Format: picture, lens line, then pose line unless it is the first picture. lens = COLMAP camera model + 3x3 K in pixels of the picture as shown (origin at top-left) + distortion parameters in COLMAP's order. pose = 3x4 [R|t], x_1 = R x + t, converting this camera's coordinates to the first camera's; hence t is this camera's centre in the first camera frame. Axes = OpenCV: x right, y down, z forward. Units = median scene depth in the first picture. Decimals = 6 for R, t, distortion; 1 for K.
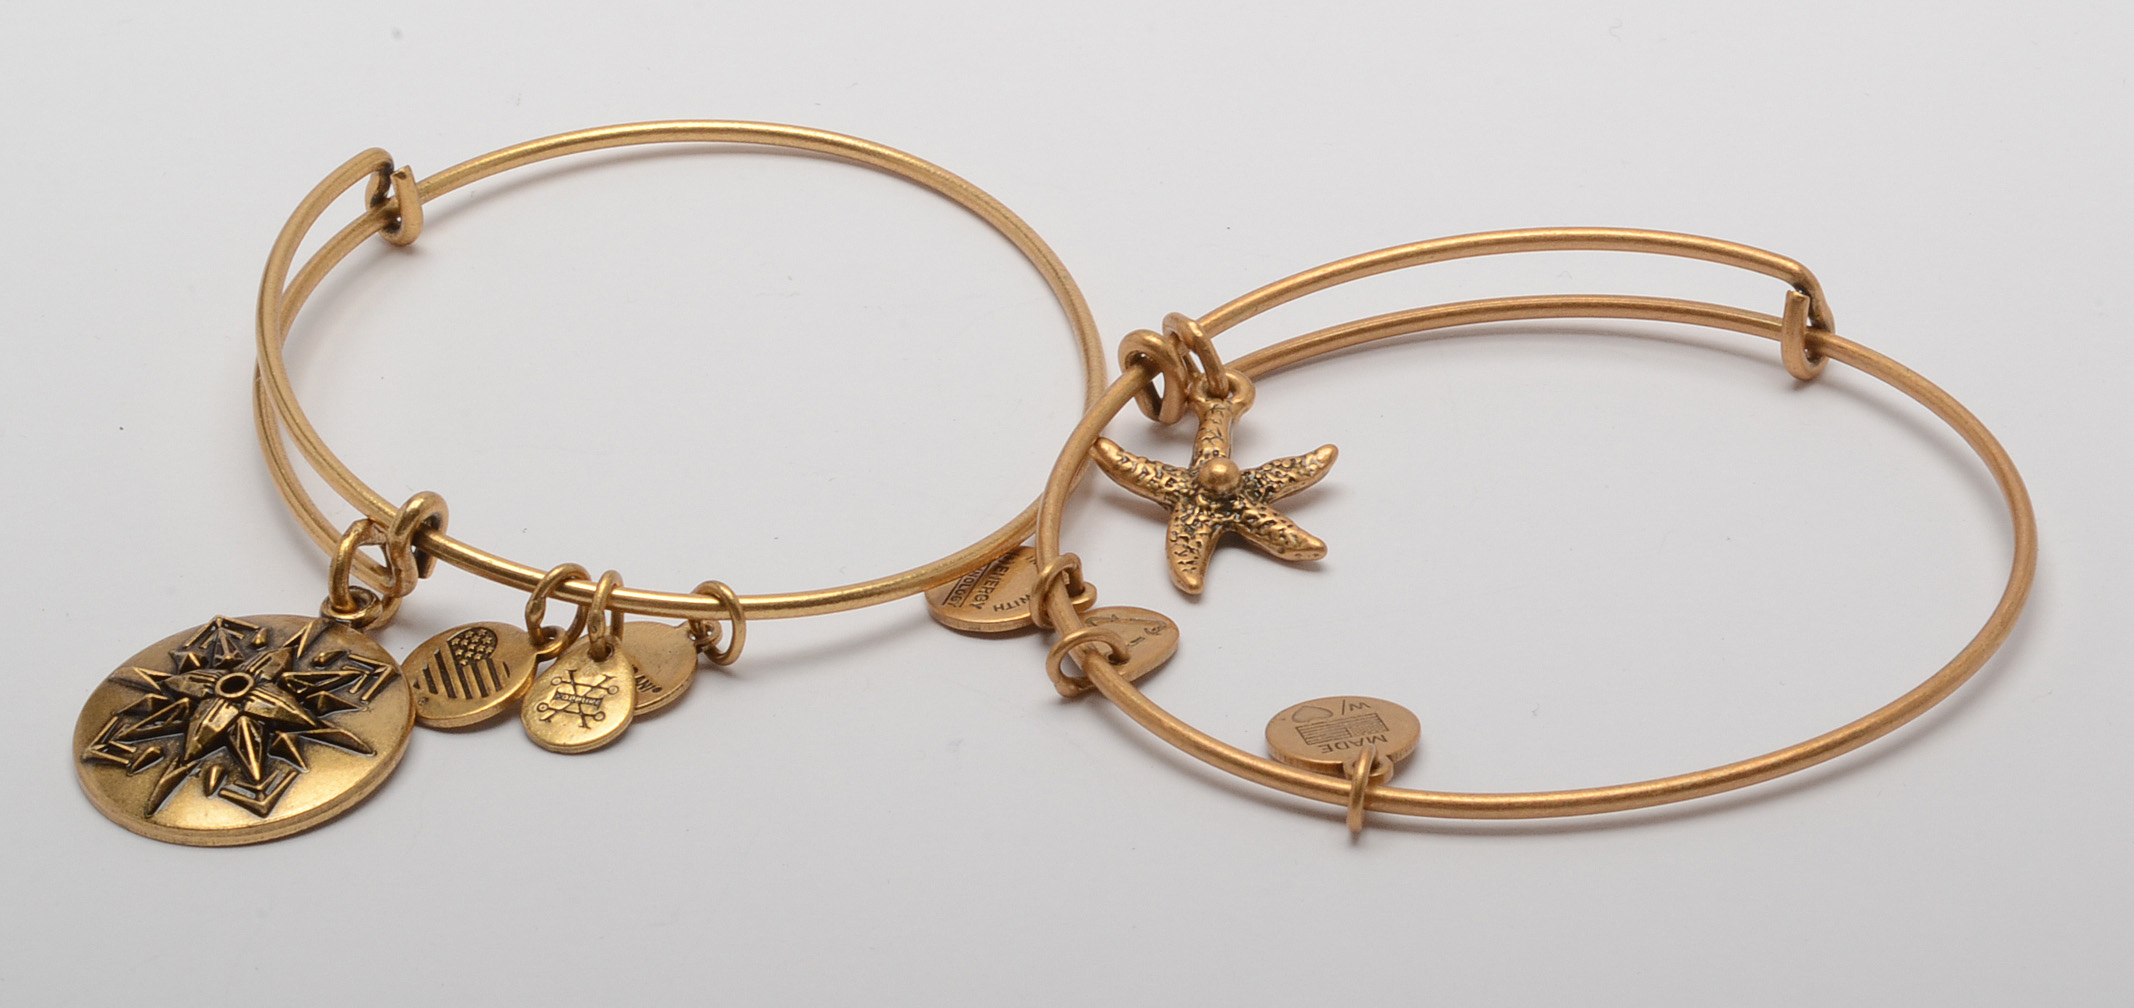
lens RADIAL K [[5128.0, 0, 1068.9], [0, 5128.0, 505.0], [0, 0, 1]] dist [0.298429, 0.000000]
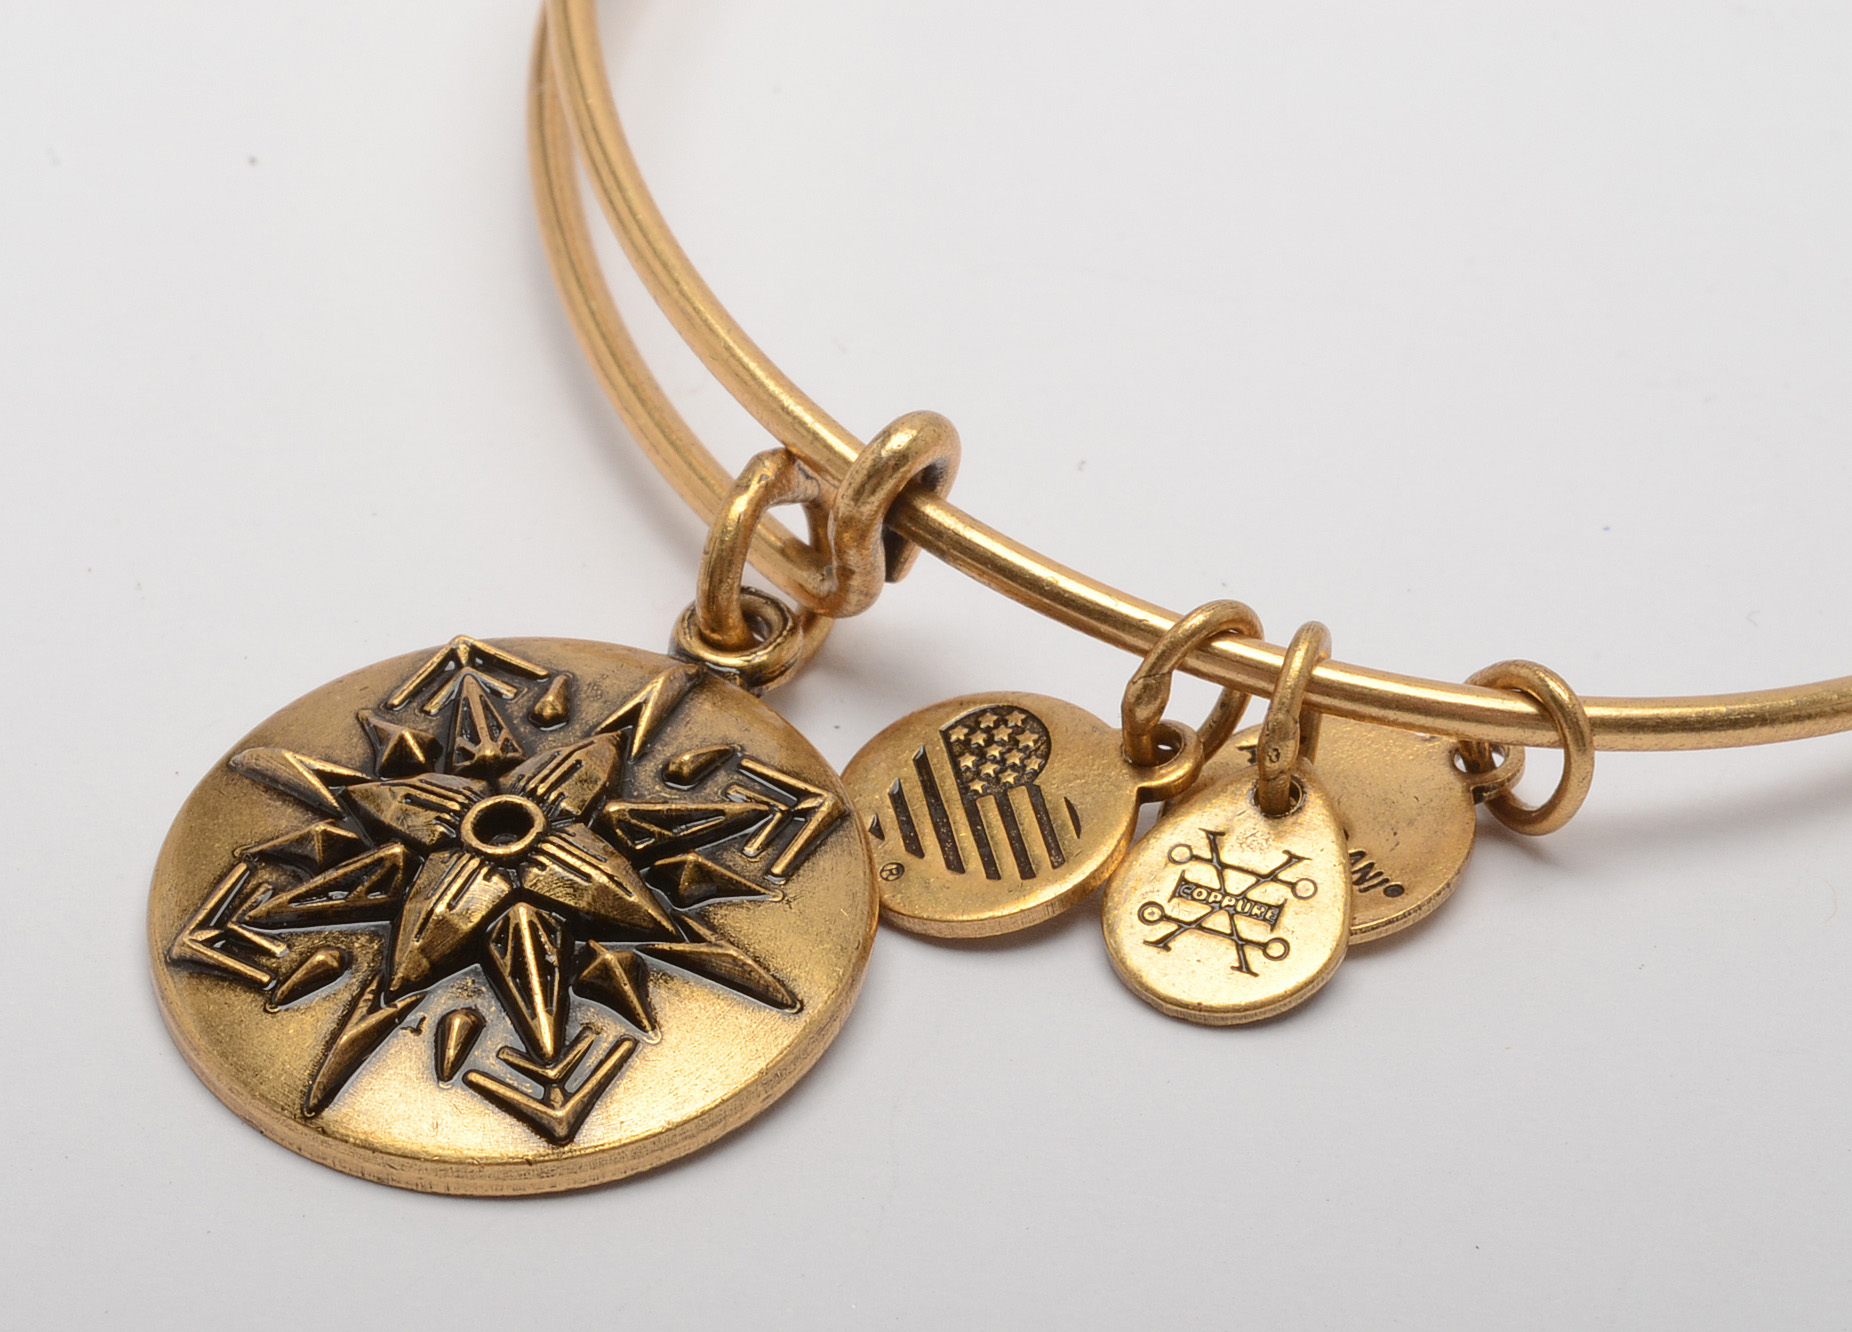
lens RADIAL K [[4946.2, 0, 924.5], [0, 4946.2, 665.9], [0, 0, 1]] dist [0.202112, 0.000000]
pose [[0.996639, 0.081070, 0.011774, -0.129363], [-0.081891, 0.982046, 0.169938, -0.056310], [0.002214, -0.170331, 0.985384, 0.564420]]
